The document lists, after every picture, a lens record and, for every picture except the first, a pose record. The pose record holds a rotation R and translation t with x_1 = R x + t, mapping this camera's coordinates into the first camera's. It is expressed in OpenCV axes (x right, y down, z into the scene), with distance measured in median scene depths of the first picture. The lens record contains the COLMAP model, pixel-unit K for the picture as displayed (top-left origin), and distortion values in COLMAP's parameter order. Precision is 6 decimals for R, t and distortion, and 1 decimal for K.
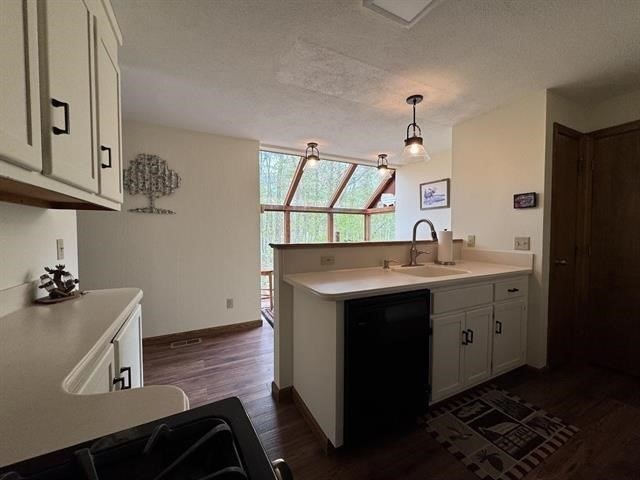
lens RADIAL K [[257.6, 0, 319.2], [0, 257.6, 240.0], [0, 0, 1]] dist [0.000495, 0.000087]
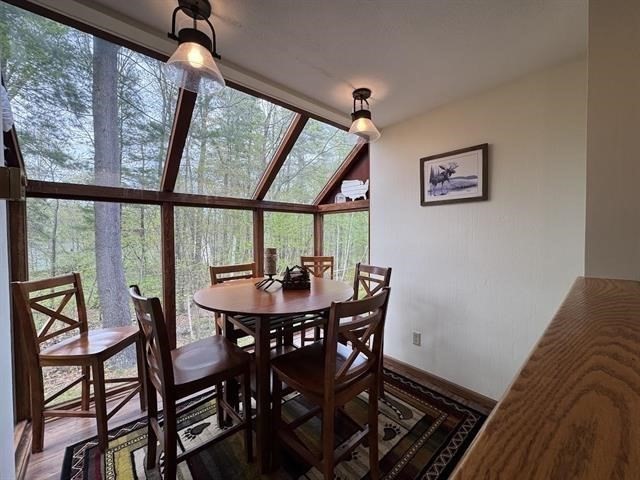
lens RADIAL K [[257.6, 0, 319.2], [0, 257.6, 240.0], [0, 0, 1]] dist [0.000495, 0.000087]
pose [[0.967940, -0.008903, 0.251024, 0.035602], [0.010993, 0.999916, -0.006926, -0.038005], [-0.250941, 0.009463, 0.967956, 0.489046]]
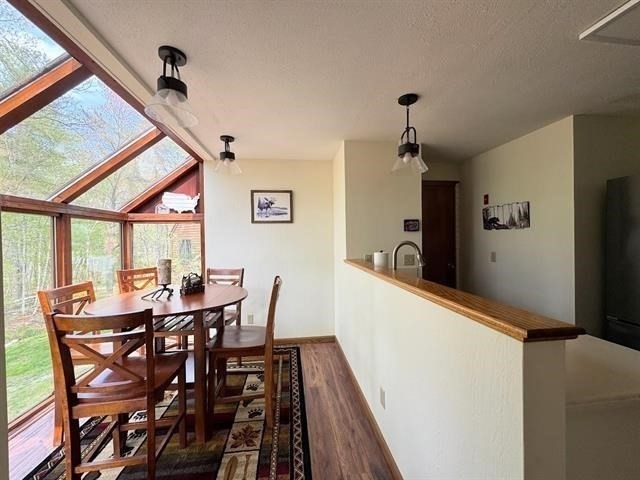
lens RADIAL K [[257.6, 0, 319.2], [0, 257.6, 240.0], [0, 0, 1]] dist [0.000495, 0.000087]
pose [[0.352324, -0.012136, 0.935800, -0.260317], [0.043663, 0.999040, -0.003483, -0.049879], [-0.934859, 0.042087, 0.352515, 0.503576]]
